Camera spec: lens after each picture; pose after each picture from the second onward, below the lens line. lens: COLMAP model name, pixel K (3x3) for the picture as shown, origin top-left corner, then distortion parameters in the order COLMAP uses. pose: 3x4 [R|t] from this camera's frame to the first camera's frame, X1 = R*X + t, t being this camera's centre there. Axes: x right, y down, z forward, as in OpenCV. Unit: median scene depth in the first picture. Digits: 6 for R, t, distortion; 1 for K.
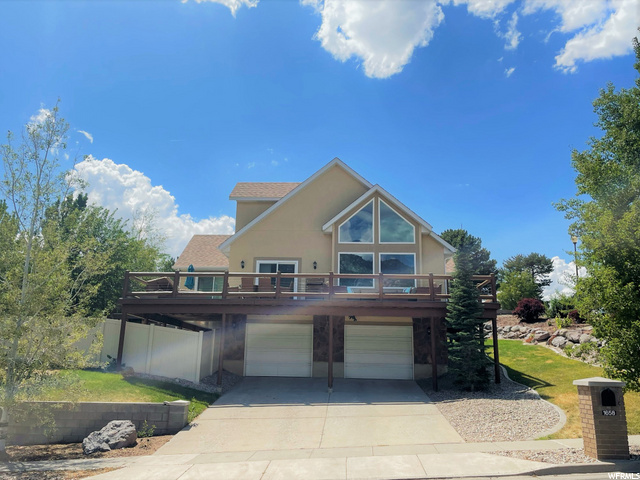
lens RADIAL K [[497.8, 0, 319.1], [0, 497.8, 239.7], [0, 0, 1]] dist [0.009180, 0.001016]
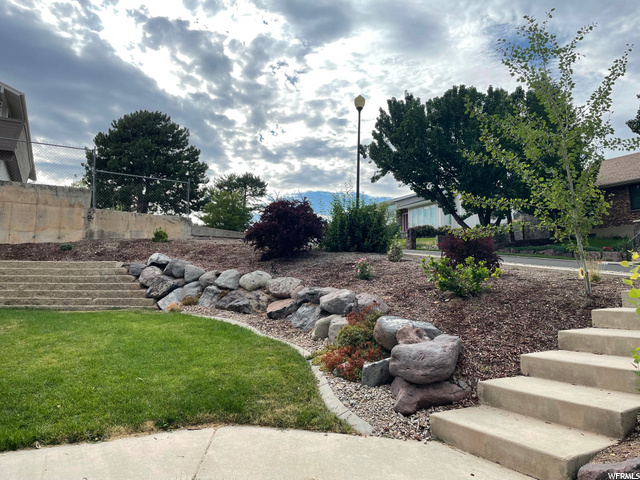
lens RADIAL K [[481.1, 0, 319.6], [0, 481.1, 239.8], [0, 0, 1]] dist [0.069217, -0.087899]
pose [[0.834639, 0.045429, 0.548921, 0.115737], [-0.126845, 0.985659, 0.111296, 0.050432], [-0.535993, -0.162520, 0.828432, 0.325556]]
